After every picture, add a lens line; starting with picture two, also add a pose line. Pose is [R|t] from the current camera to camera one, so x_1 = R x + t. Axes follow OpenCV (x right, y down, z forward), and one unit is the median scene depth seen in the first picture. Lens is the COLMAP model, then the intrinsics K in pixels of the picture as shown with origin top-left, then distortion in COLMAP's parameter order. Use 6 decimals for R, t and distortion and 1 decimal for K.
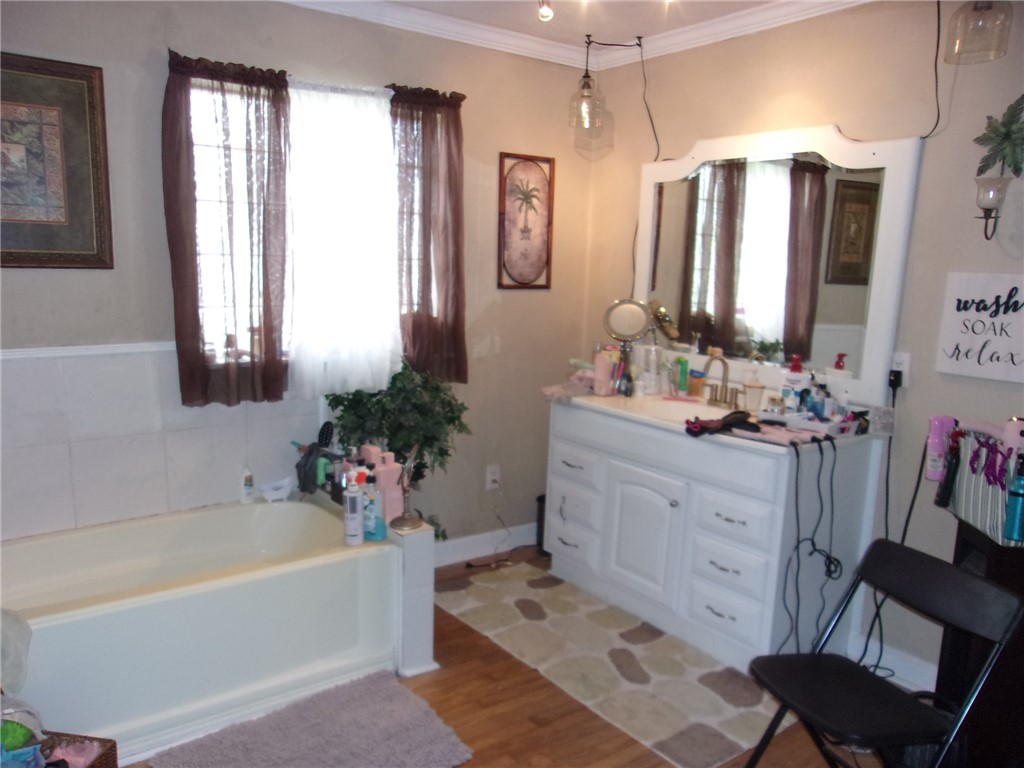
lens RADIAL K [[785.7, 0, 512.0], [0, 785.7, 384.0], [0, 0, 1]] dist [-0.007696, 0.005913]
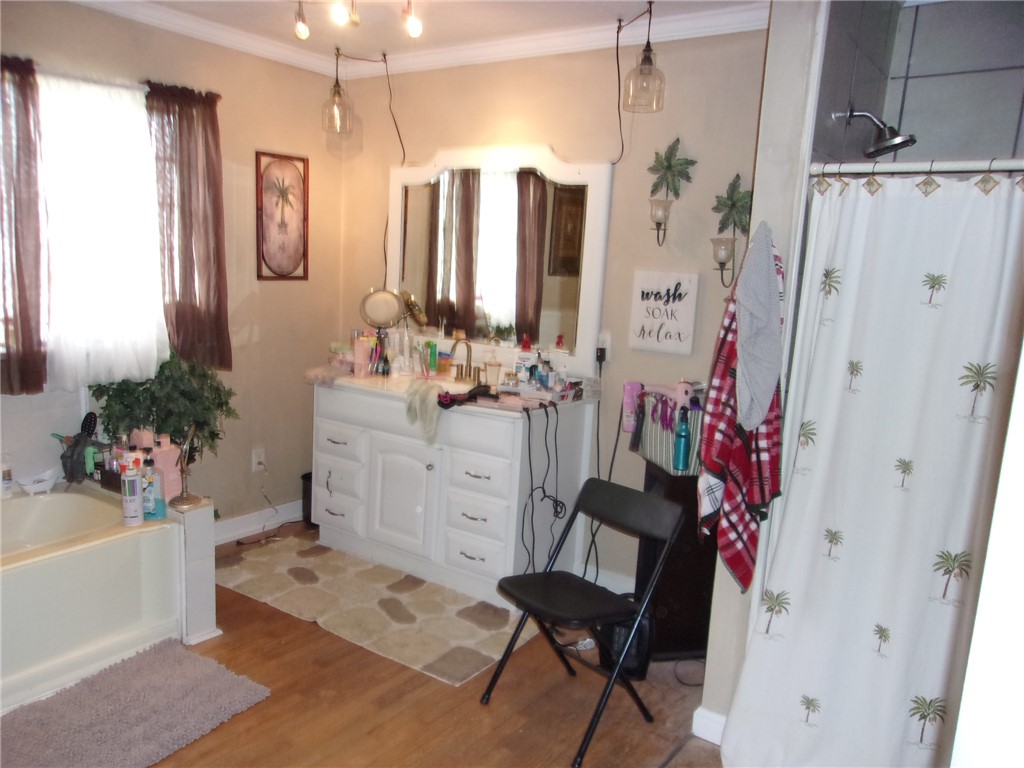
lens RADIAL K [[785.7, 0, 512.0], [0, 785.7, 384.0], [0, 0, 1]] dist [-0.007696, 0.005913]
pose [[0.947273, -0.038416, 0.318117, -0.041929], [0.032563, 0.999189, 0.023698, 0.006123], [-0.318769, -0.012089, 0.947755, -0.130665]]
